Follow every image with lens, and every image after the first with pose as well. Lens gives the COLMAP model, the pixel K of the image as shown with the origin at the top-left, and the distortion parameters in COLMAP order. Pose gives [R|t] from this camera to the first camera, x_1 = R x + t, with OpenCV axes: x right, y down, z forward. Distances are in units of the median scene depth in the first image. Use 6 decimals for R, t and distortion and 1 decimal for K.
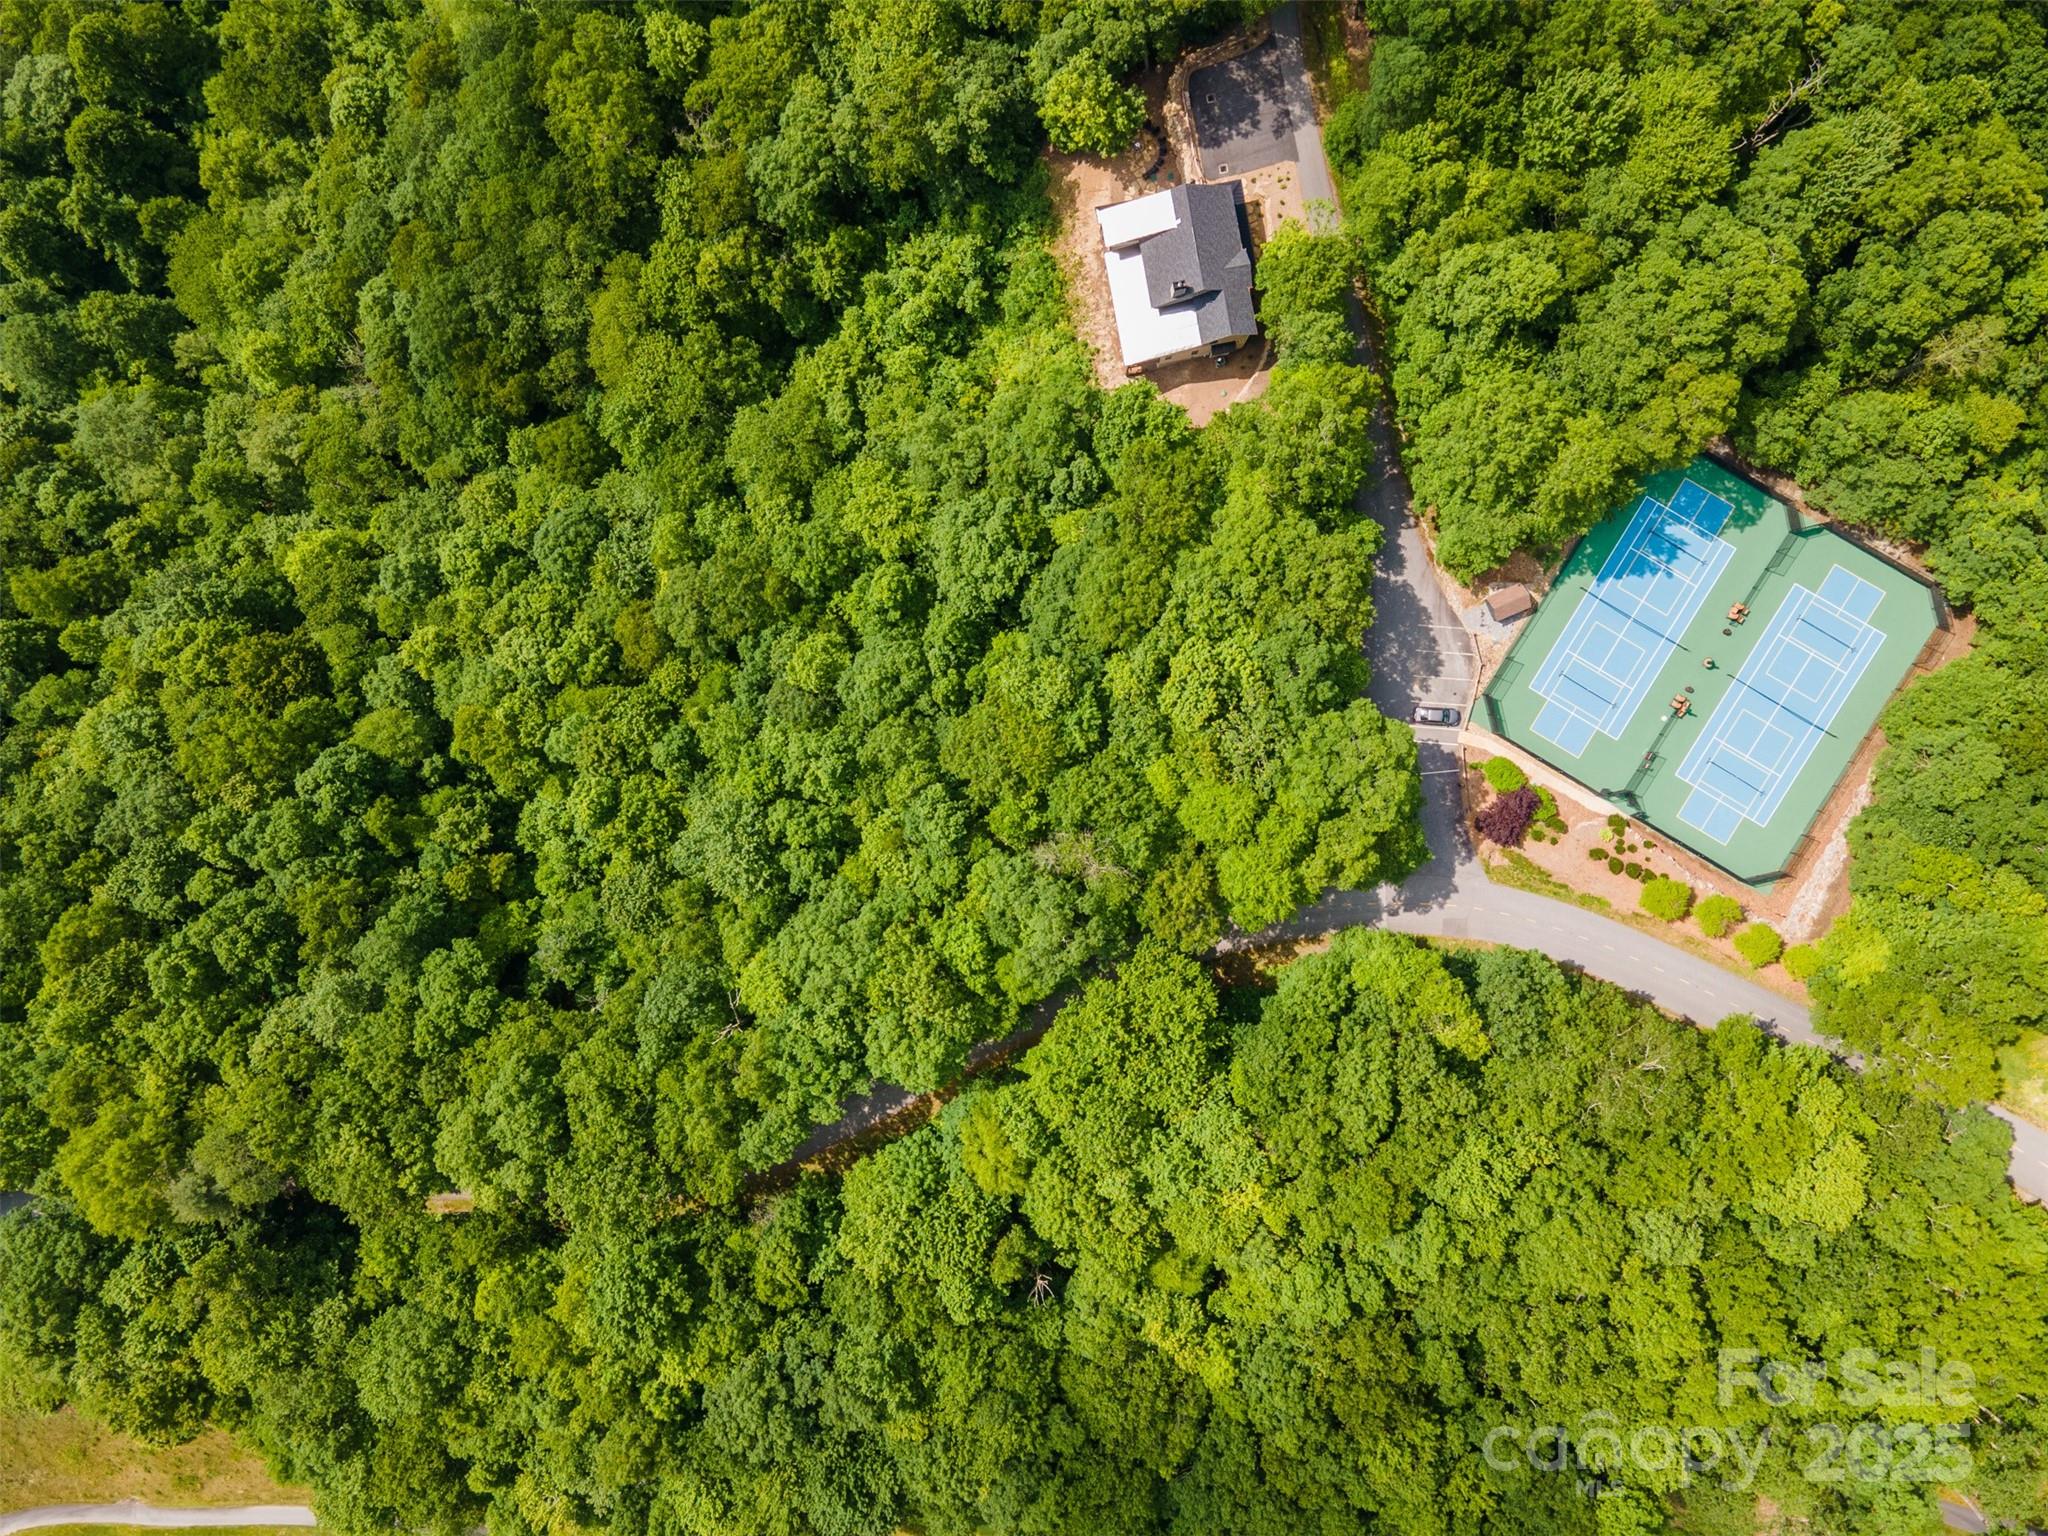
lens RADIAL K [[1446.3, 0, 1022.1], [0, 1446.3, 758.5], [0, 0, 1]] dist [0.045683, 0.027254]
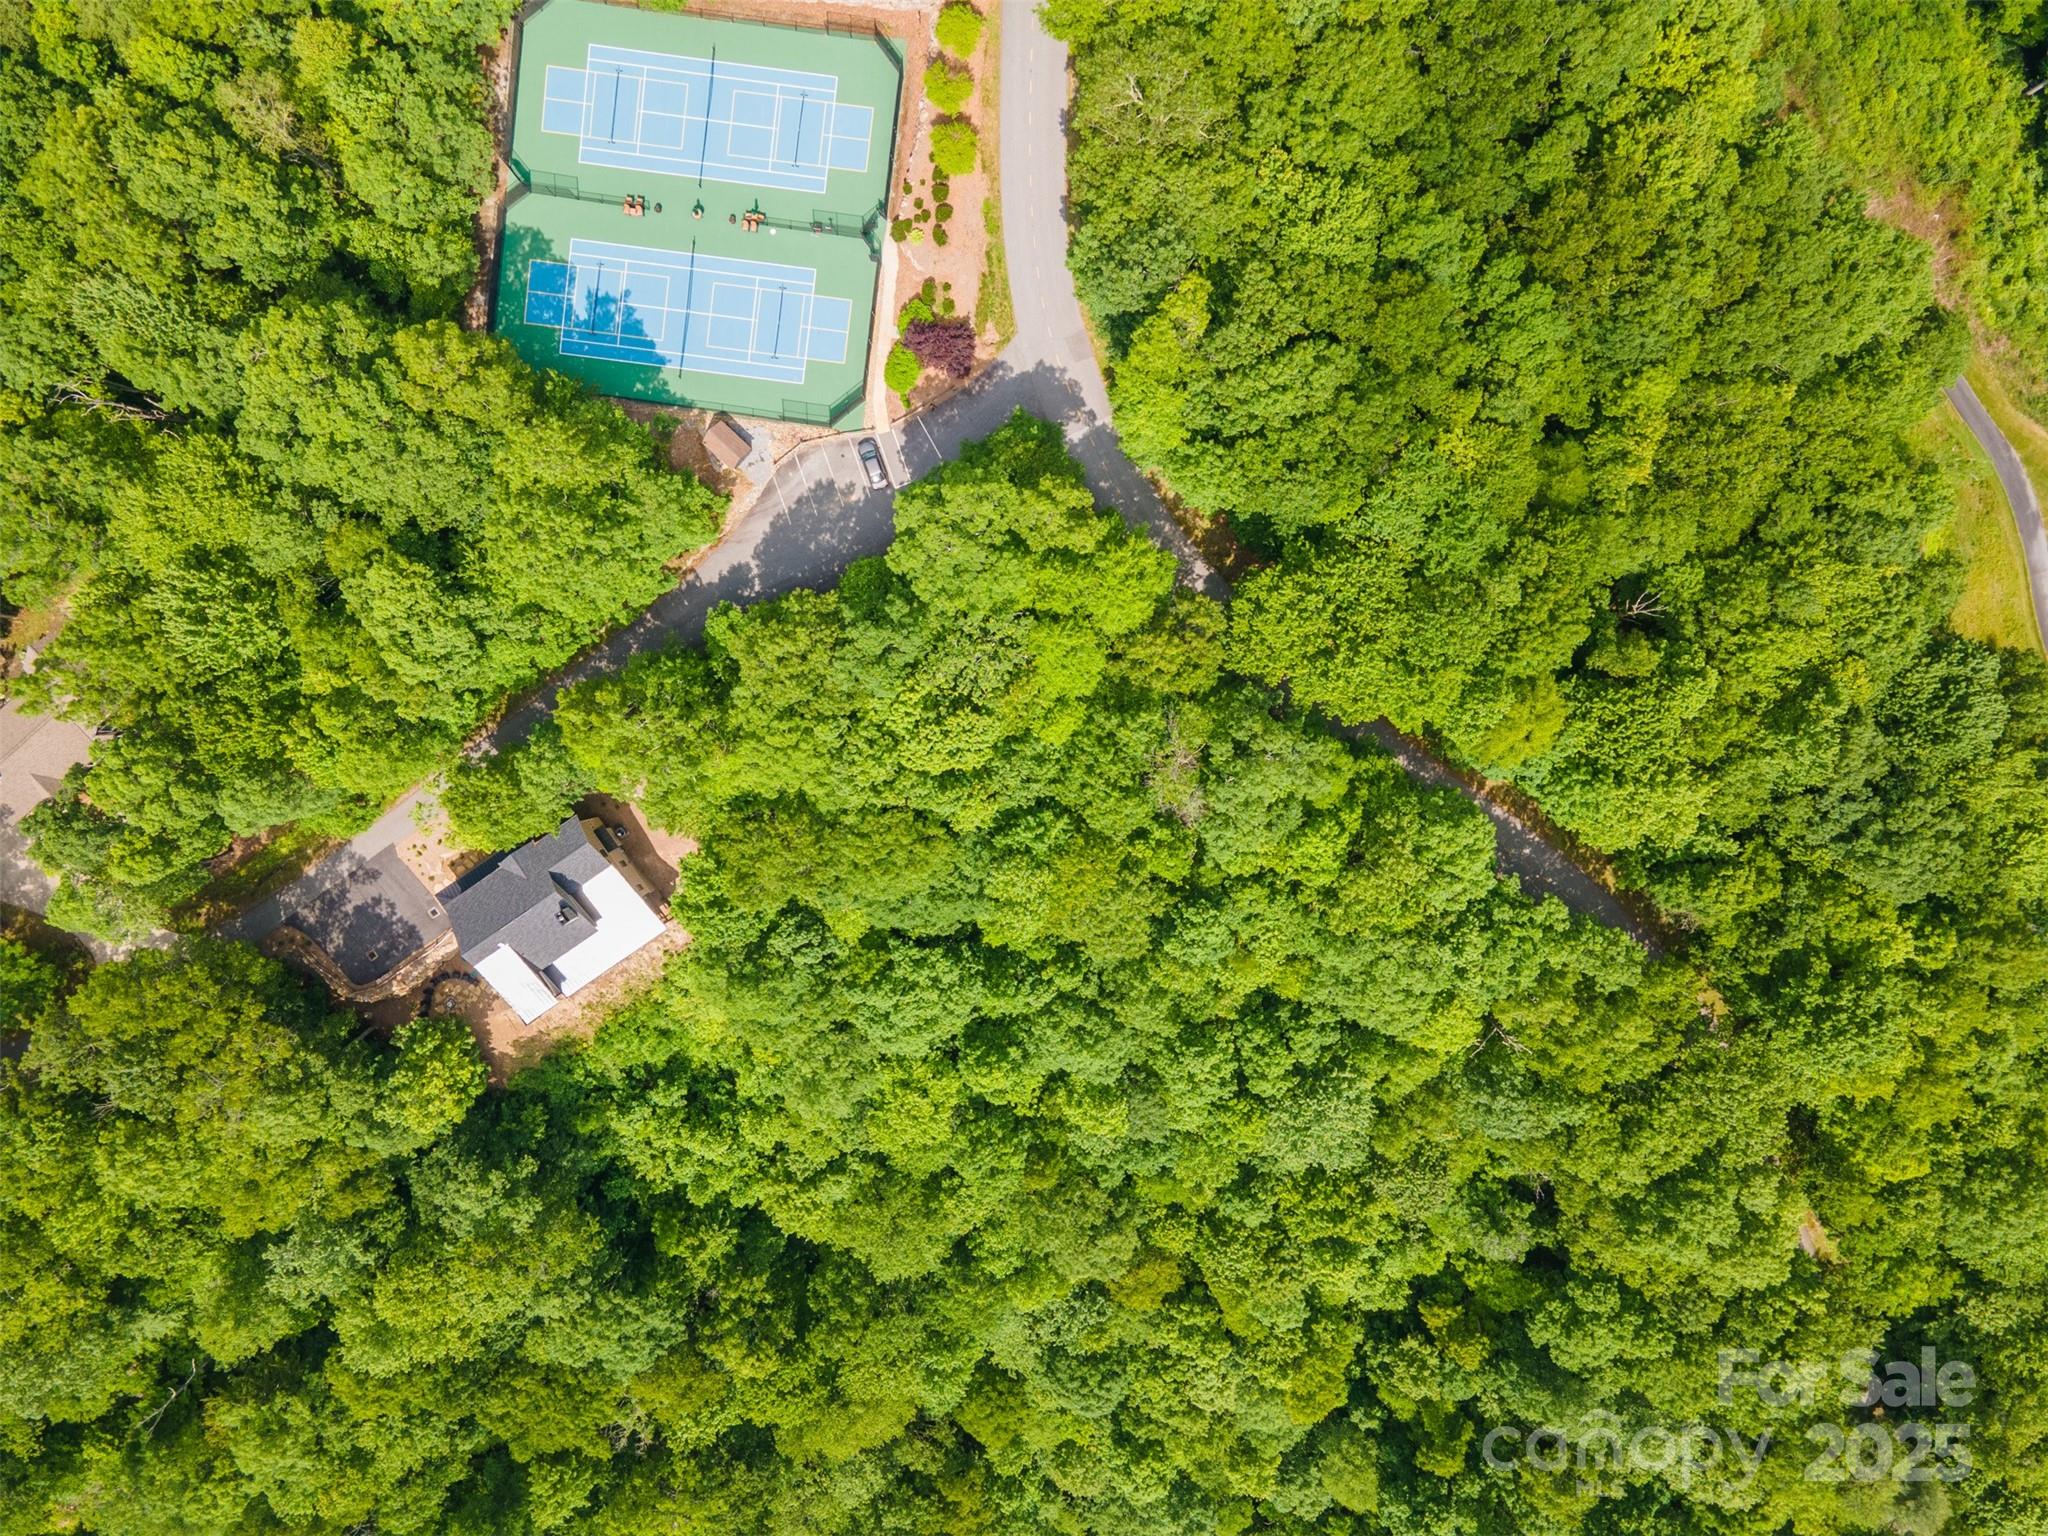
lens RADIAL K [[1446.3, 0, 1028.5], [0, 1446.3, 767.3], [0, 0, 1]] dist [0.045683, 0.027254]
pose [[-0.404554, -0.914200, -0.023977, 0.096651], [0.913460, -0.402690, -0.058572, 0.036435], [0.043892, -0.045598, 0.997995, 0.096148]]
